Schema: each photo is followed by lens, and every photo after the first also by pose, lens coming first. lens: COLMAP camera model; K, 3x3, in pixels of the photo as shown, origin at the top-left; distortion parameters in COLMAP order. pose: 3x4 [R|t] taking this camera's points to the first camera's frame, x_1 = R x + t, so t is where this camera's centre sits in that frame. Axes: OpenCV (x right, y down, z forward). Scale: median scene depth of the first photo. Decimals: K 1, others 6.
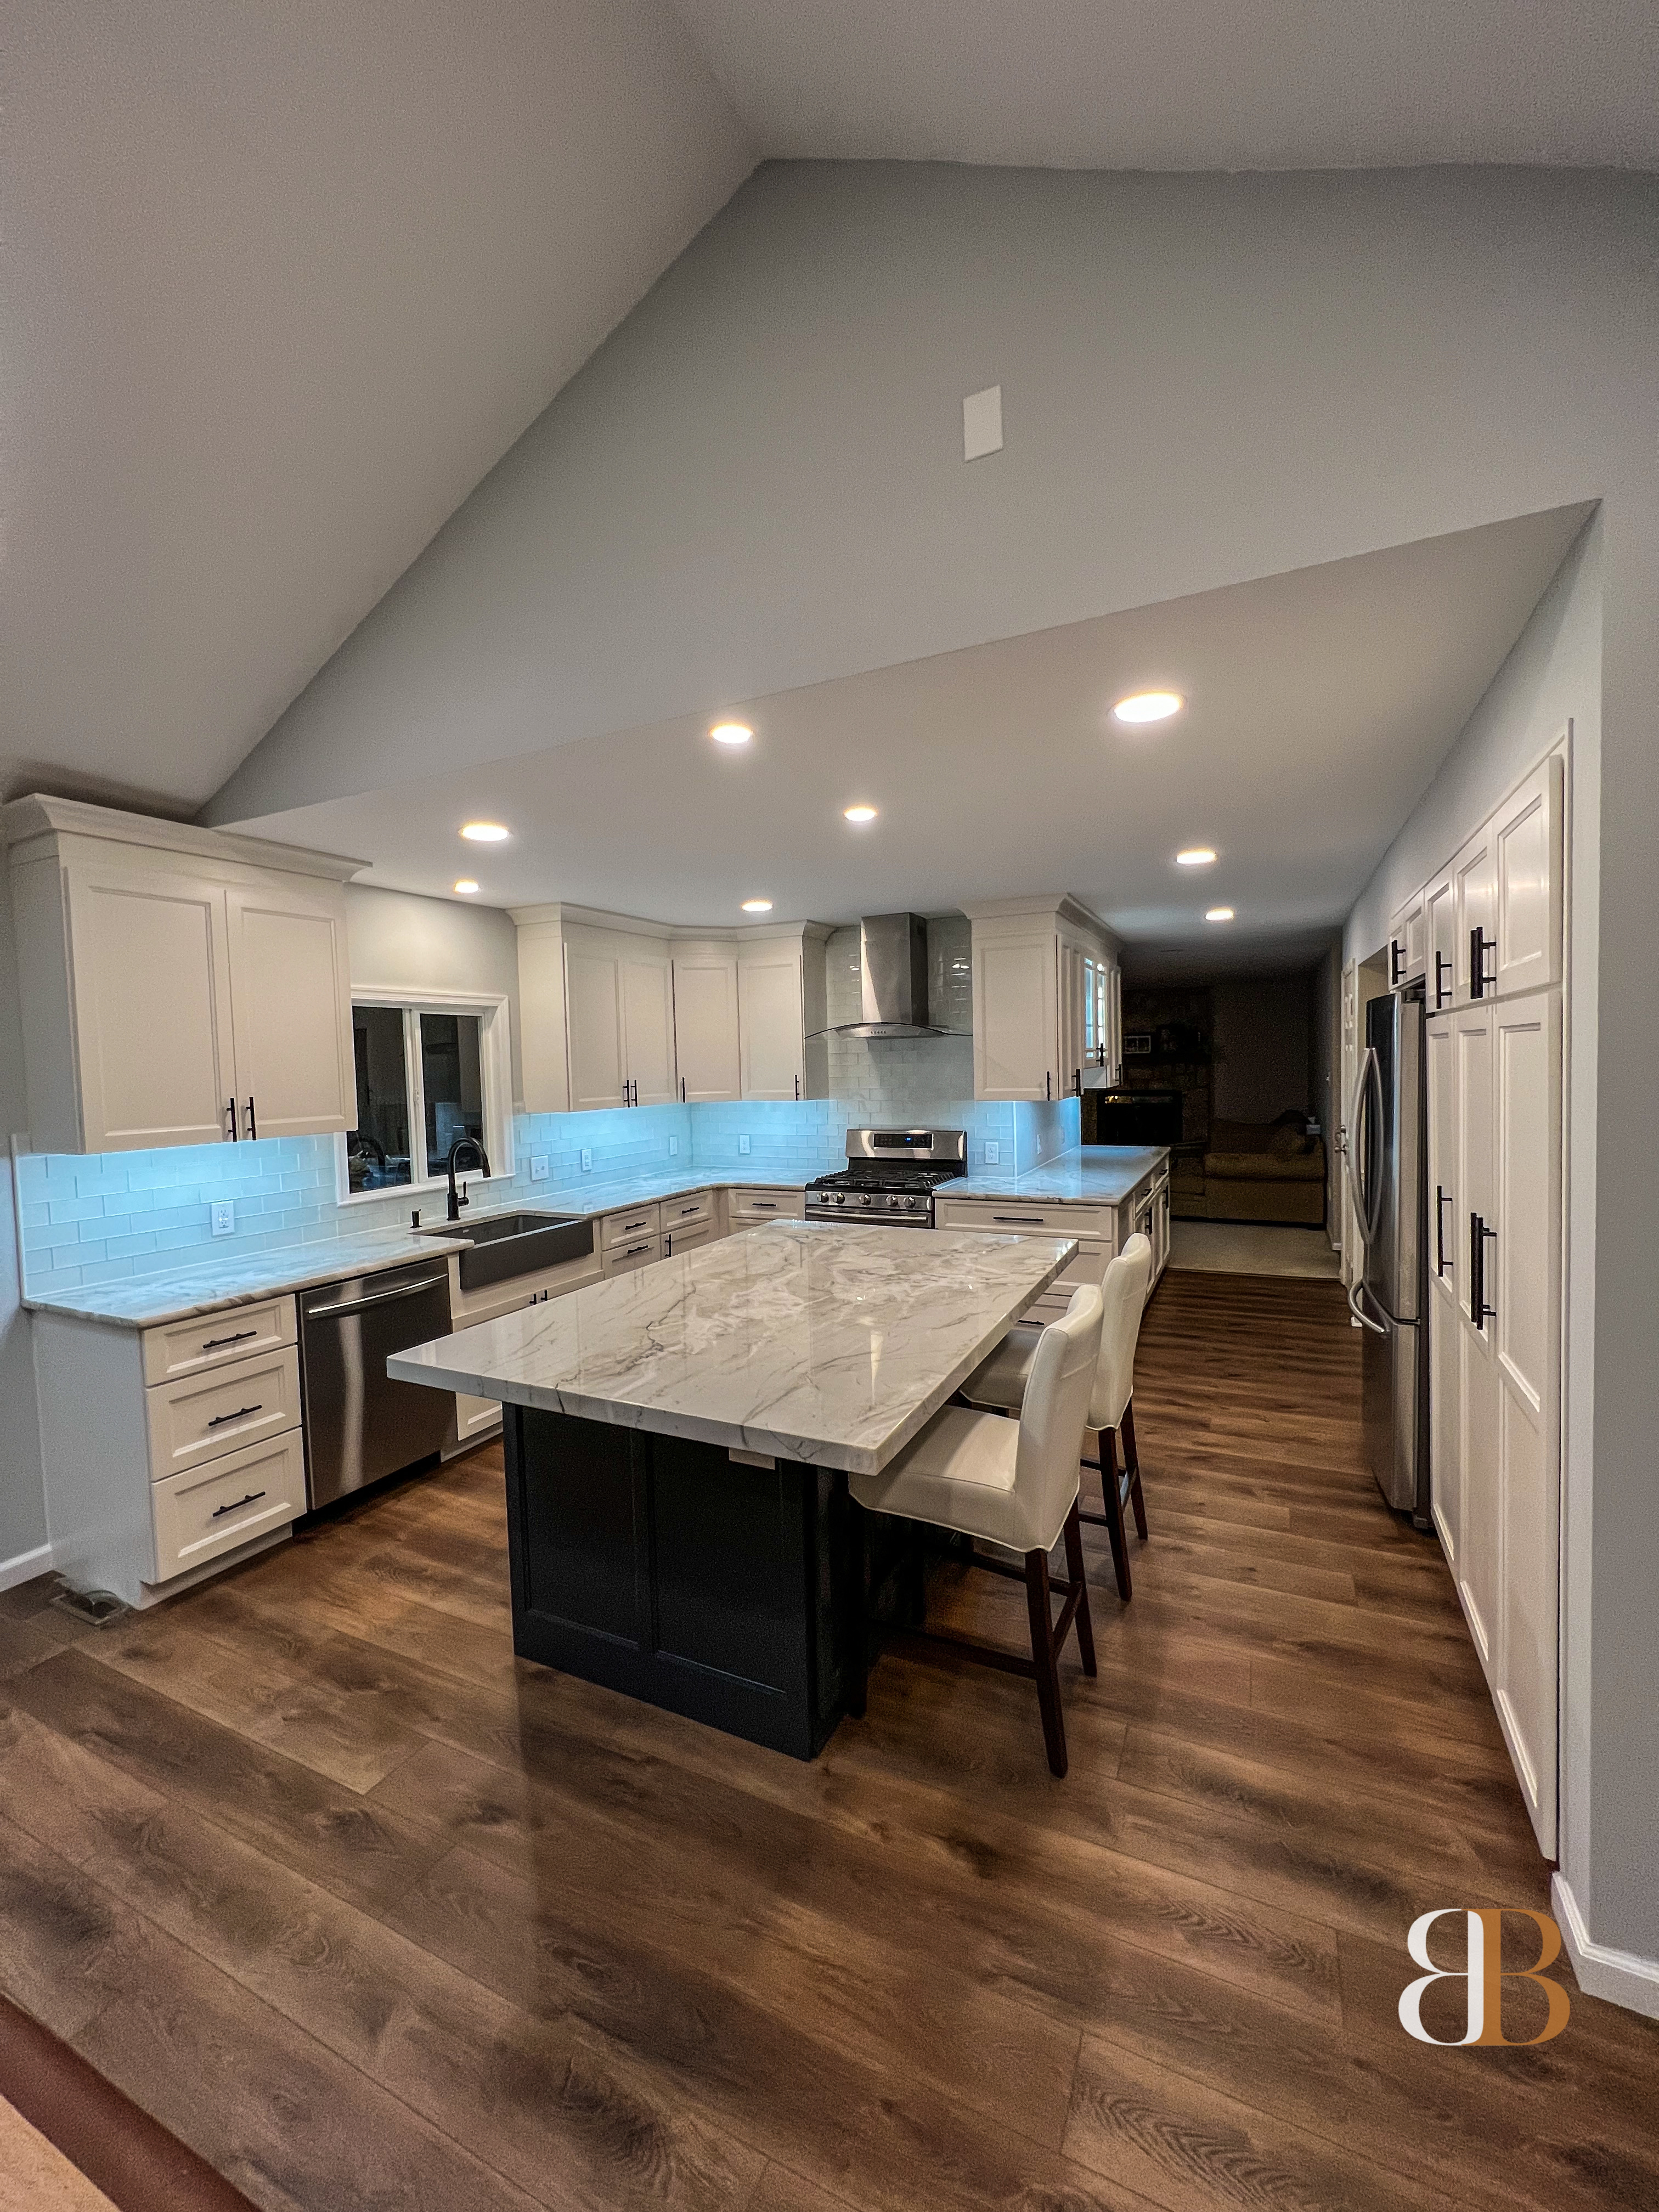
lens RADIAL K [[883.3, 0, 837.3], [0, 883.3, 1102.7], [0, 0, 1]] dist [-0.000990, 0.000720]
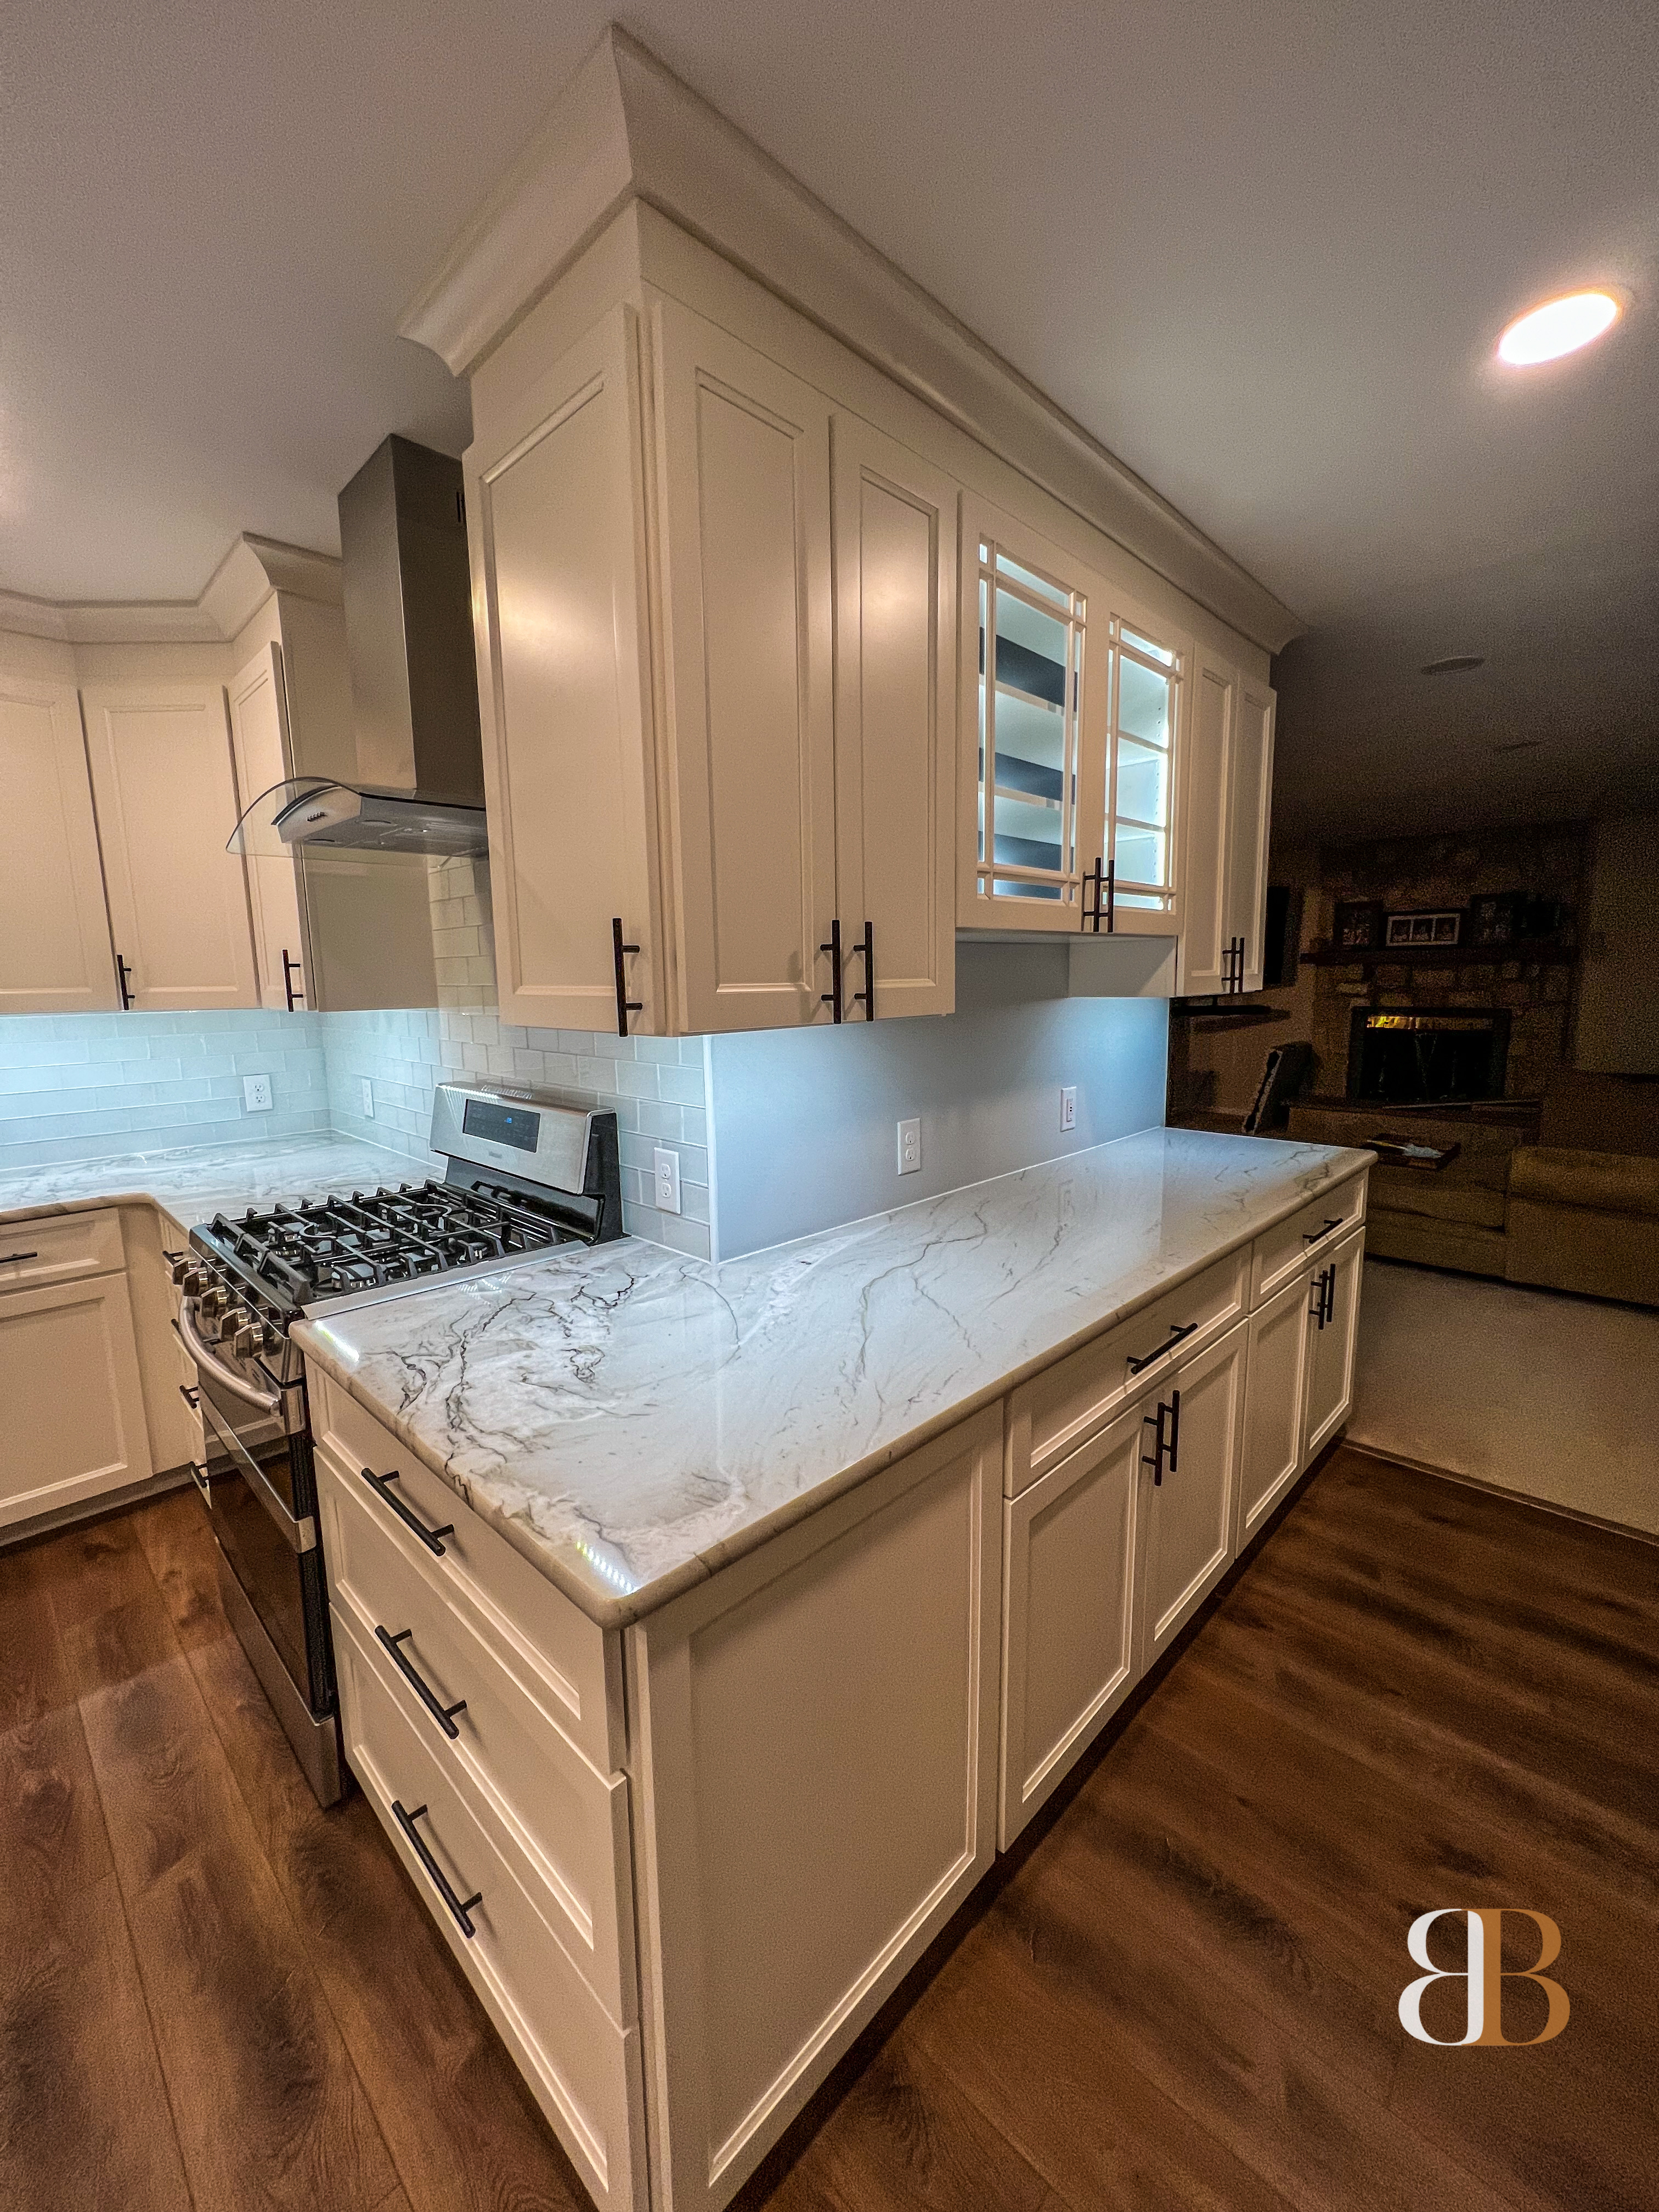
lens RADIAL K [[883.3, 0, 837.3], [0, 883.3, 1102.7], [0, 0, 1]] dist [-0.000990, 0.000720]
pose [[0.950928, 0.056463, -0.304216, 0.417730], [-0.024130, 0.993747, 0.109015, -0.014201], [0.308469, -0.096325, 0.946345, 0.864738]]
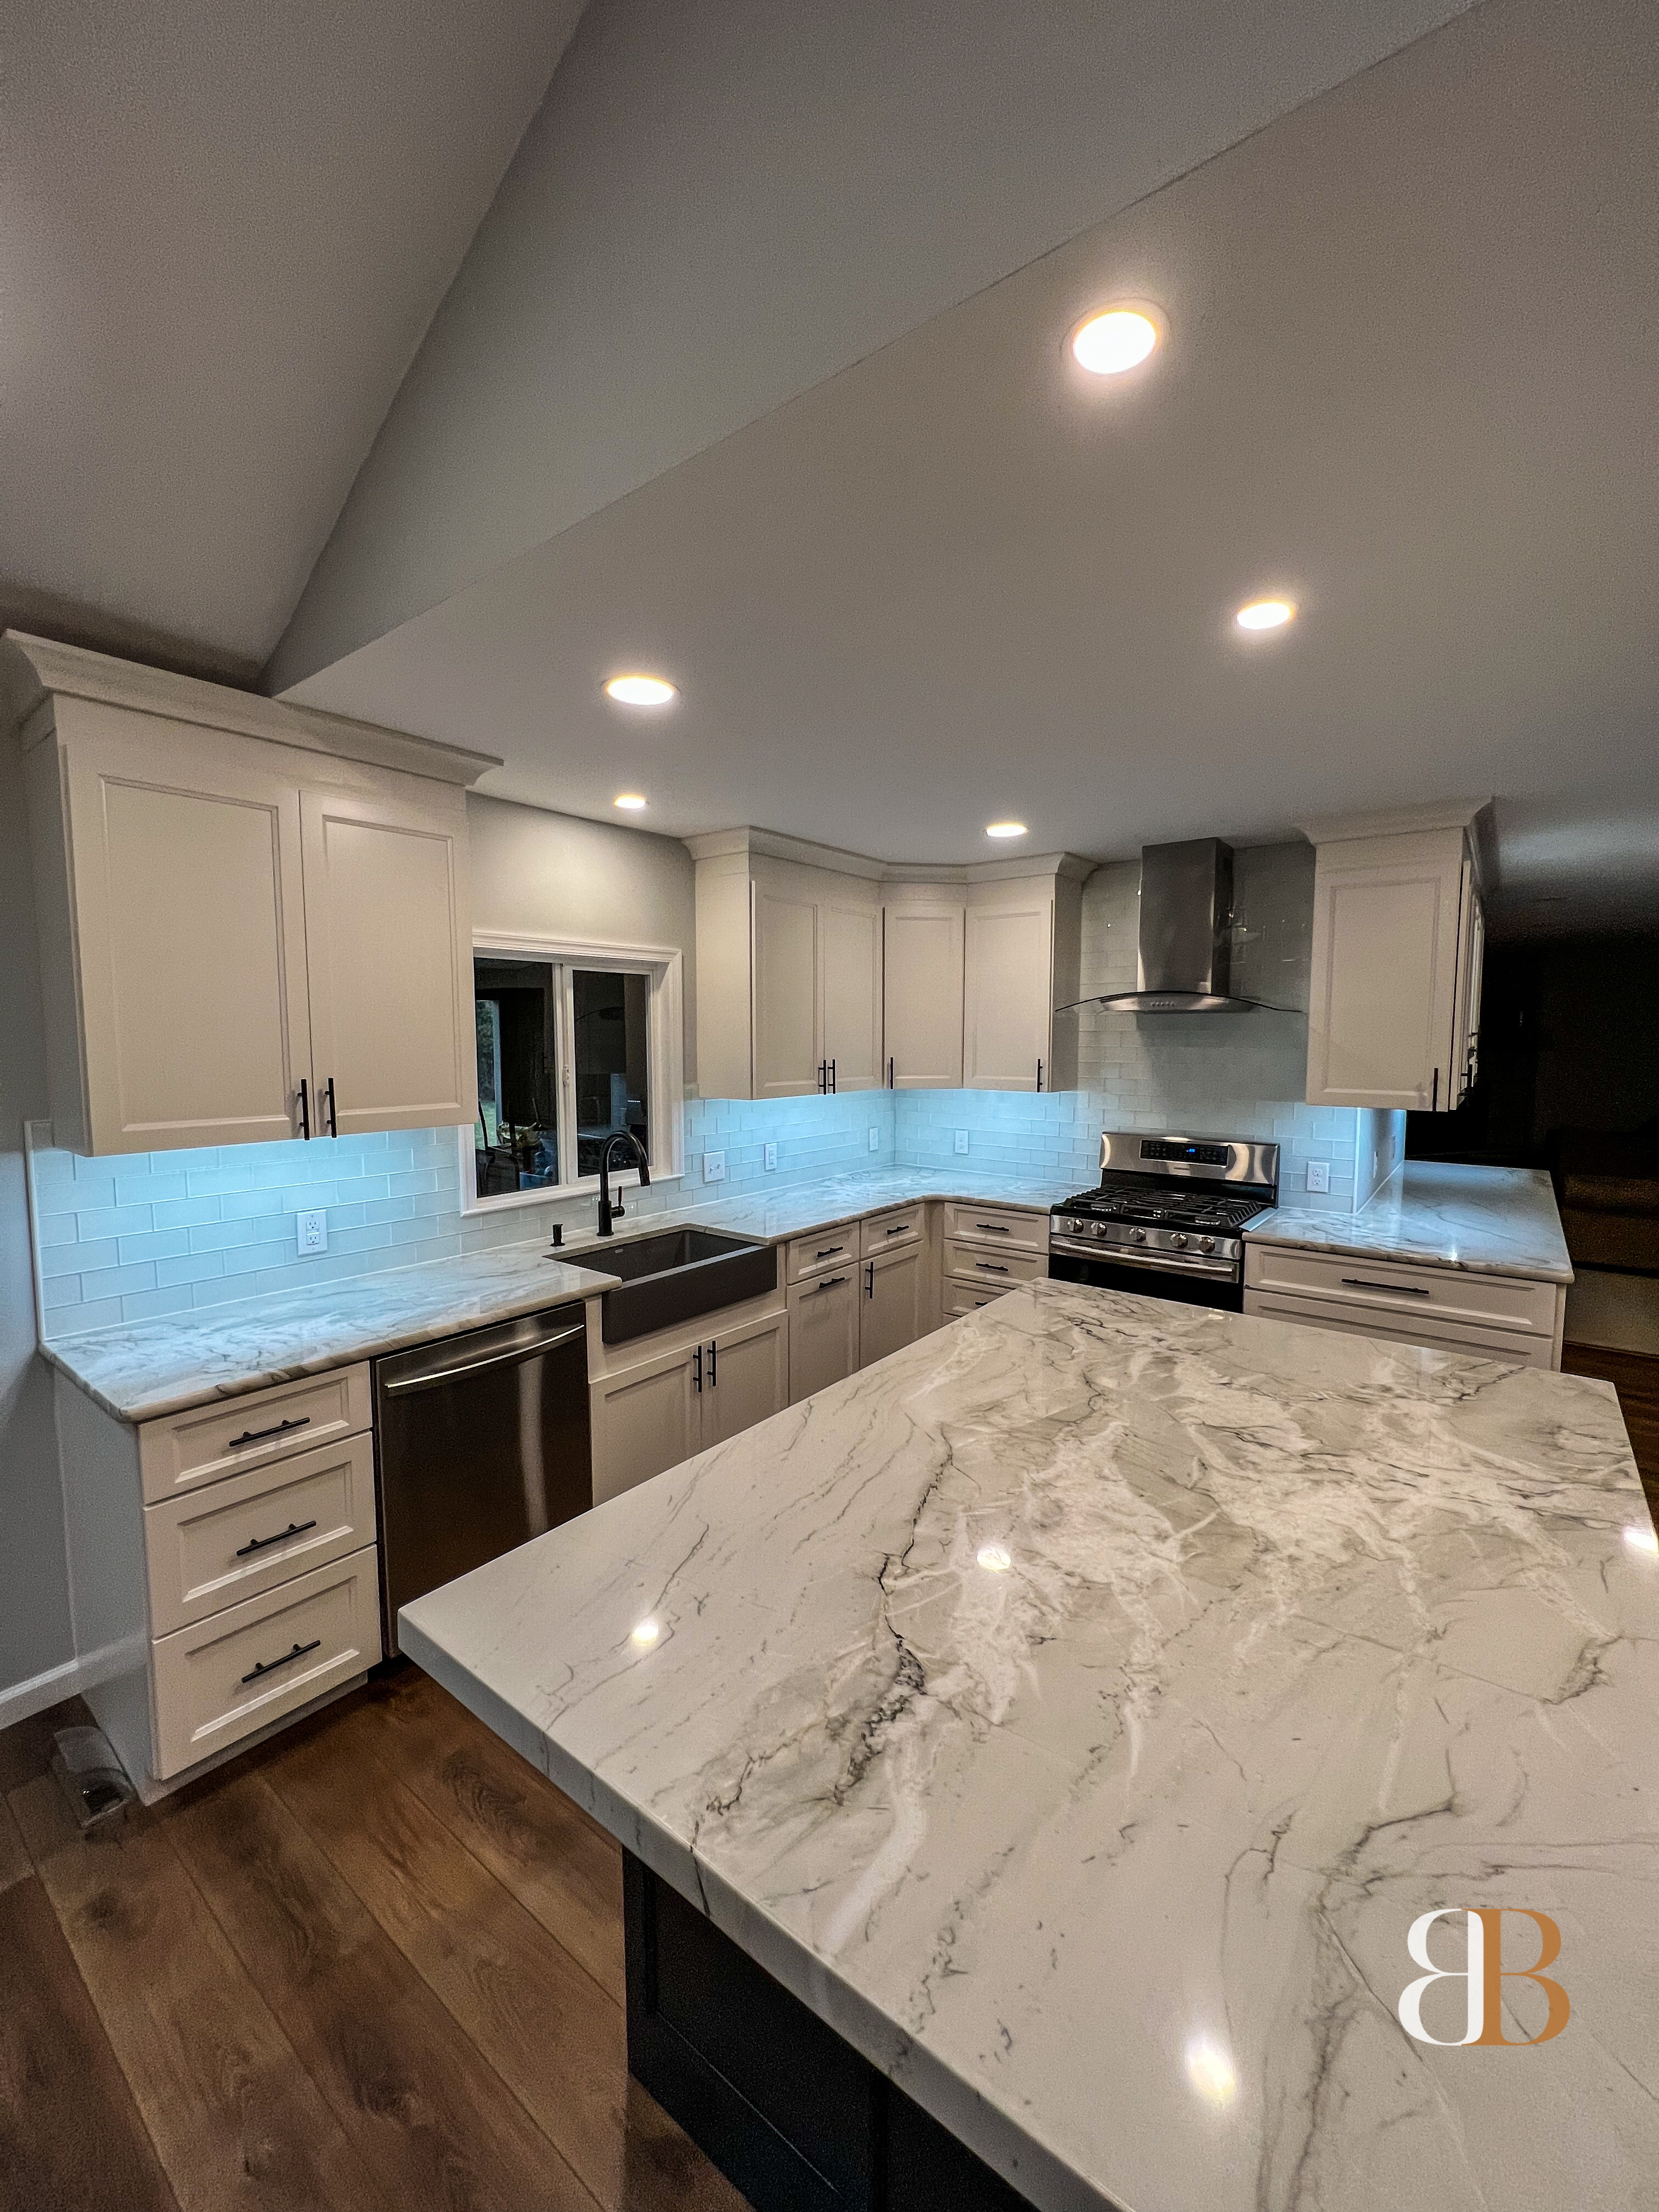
lens RADIAL K [[883.3, 0, 837.3], [0, 883.3, 1102.7], [0, 0, 1]] dist [-0.000990, 0.000720]
pose [[0.979327, 0.041223, -0.198041, -0.082135], [-0.034313, 0.998681, 0.038196, -0.021222], [0.199354, -0.030611, 0.979449, 0.275581]]
